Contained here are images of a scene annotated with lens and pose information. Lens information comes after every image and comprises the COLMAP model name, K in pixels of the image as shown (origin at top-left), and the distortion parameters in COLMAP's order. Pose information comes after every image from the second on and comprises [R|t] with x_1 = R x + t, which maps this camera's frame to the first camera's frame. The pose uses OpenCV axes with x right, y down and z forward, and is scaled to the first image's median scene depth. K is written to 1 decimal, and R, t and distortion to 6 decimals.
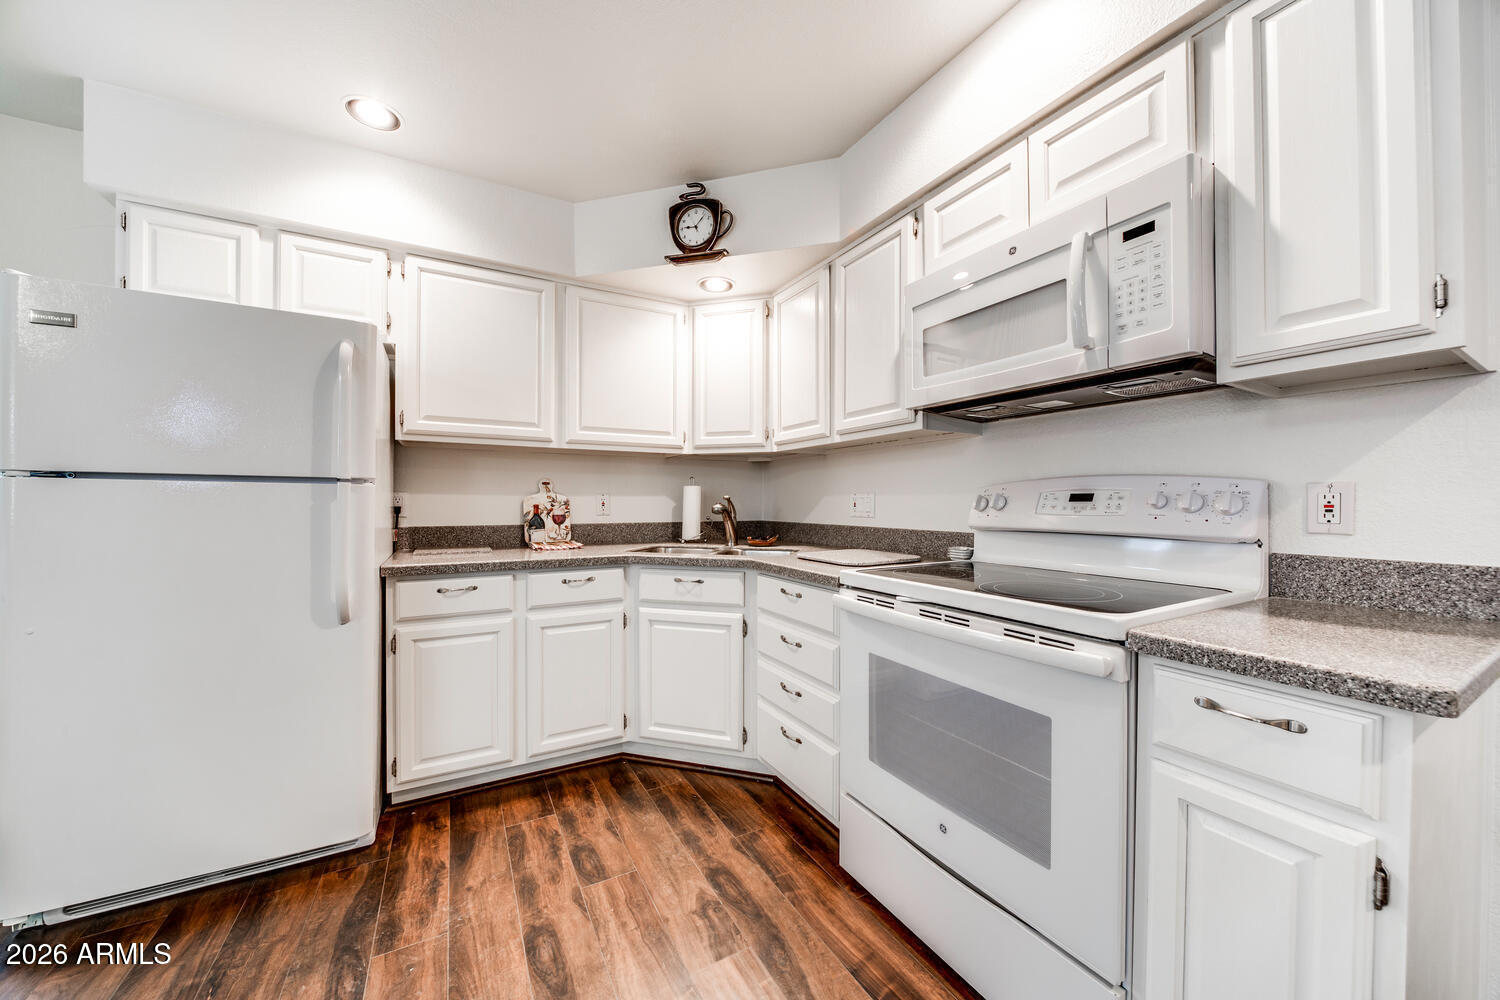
lens RADIAL K [[535.0, 0, 747.2], [0, 535.0, 501.1], [0, 0, 1]] dist [-0.007177, 0.000149]
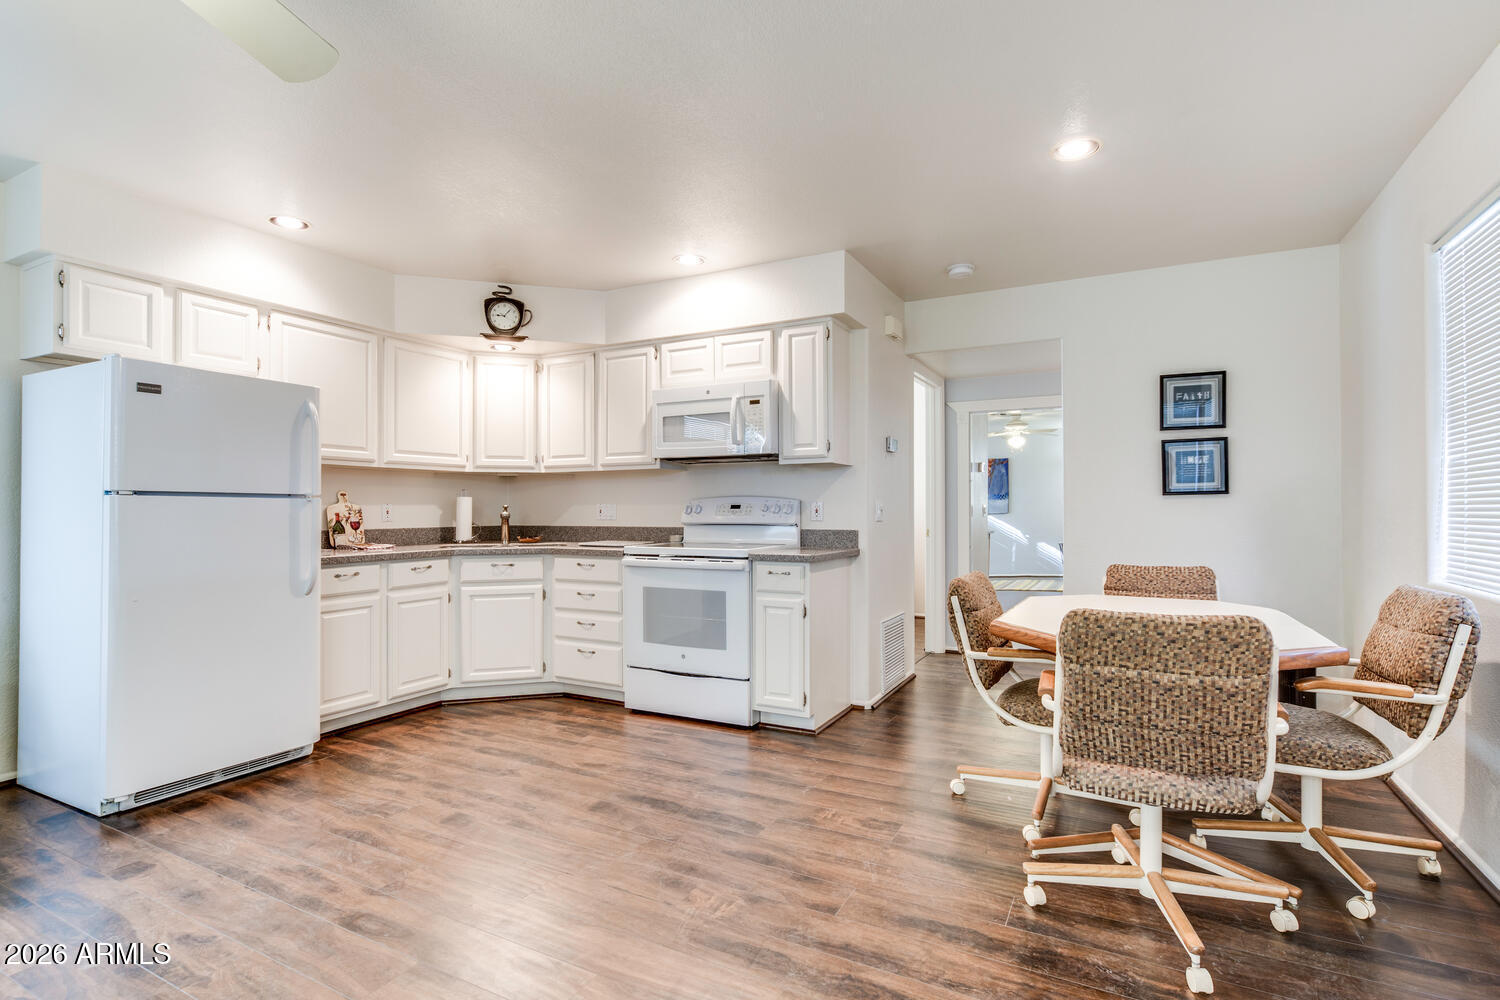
lens RADIAL K [[726.2, 0, 756.9], [0, 726.2, 502.5], [0, 0, 1]] dist [-0.010189, 0.001363]
pose [[0.830859, 0.000835, 0.556482, -0.720153], [0.003481, 0.999972, -0.006697, -0.003507], [-0.556472, 0.007502, 0.830832, -1.144778]]
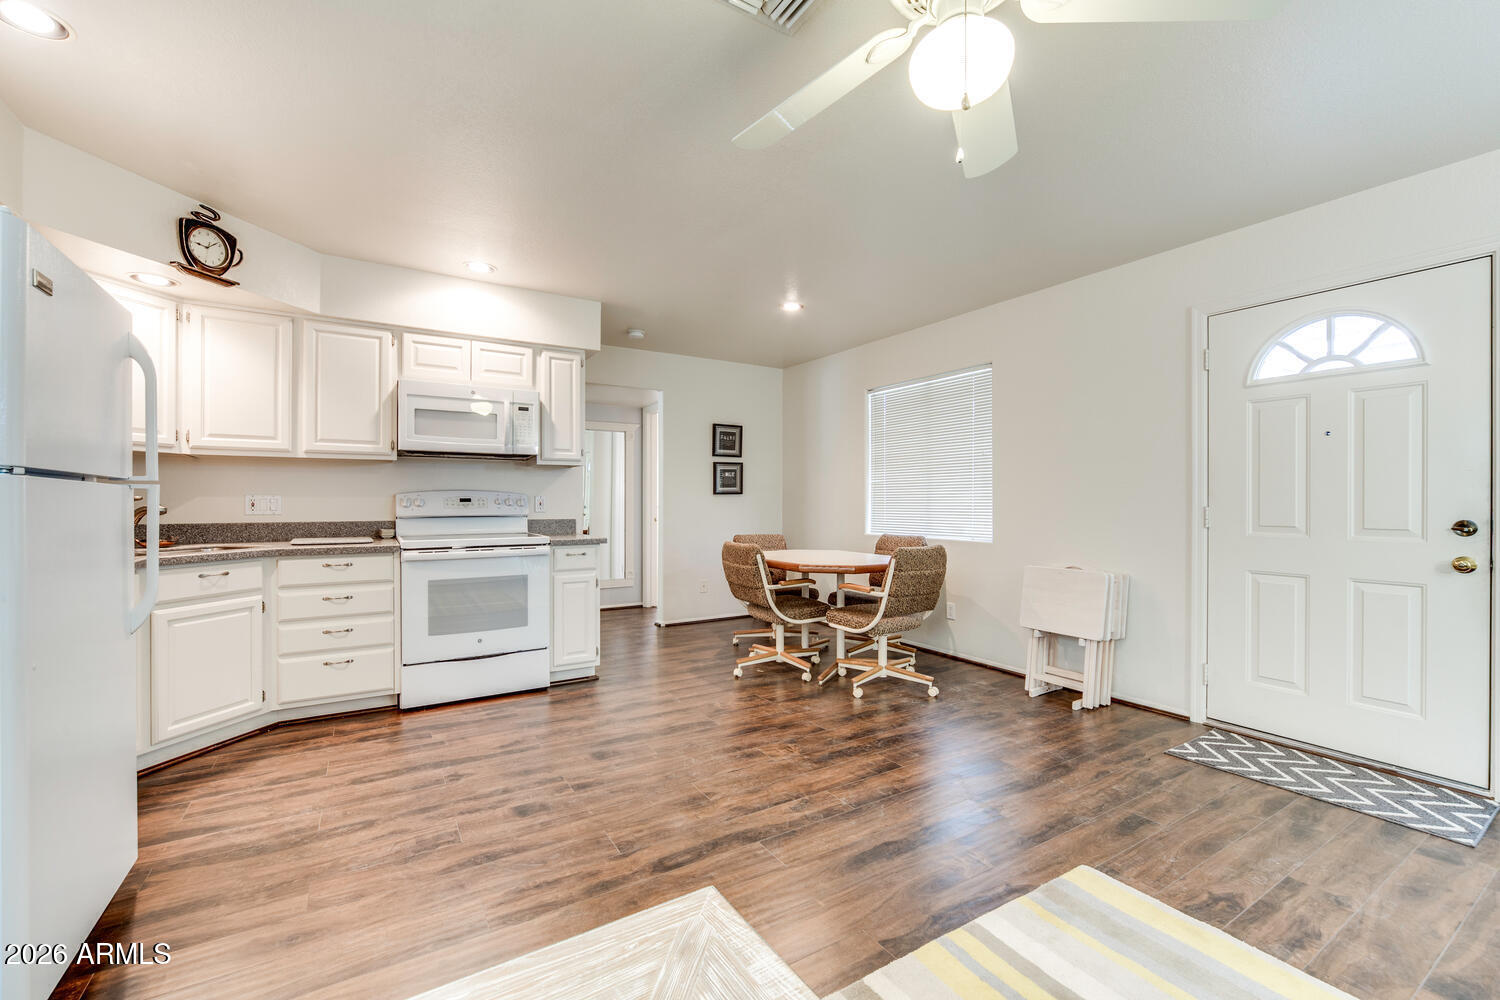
lens RADIAL K [[614.1, 0, 747.4], [0, 614.1, 502.1], [0, 0, 1]] dist [-0.008250, 0.000671]
pose [[-0.049486, -0.002914, 0.998771, -1.628733], [-0.001278, 0.999995, 0.002855, -0.006017], [-0.998774, -0.001135, -0.049490, -0.032765]]
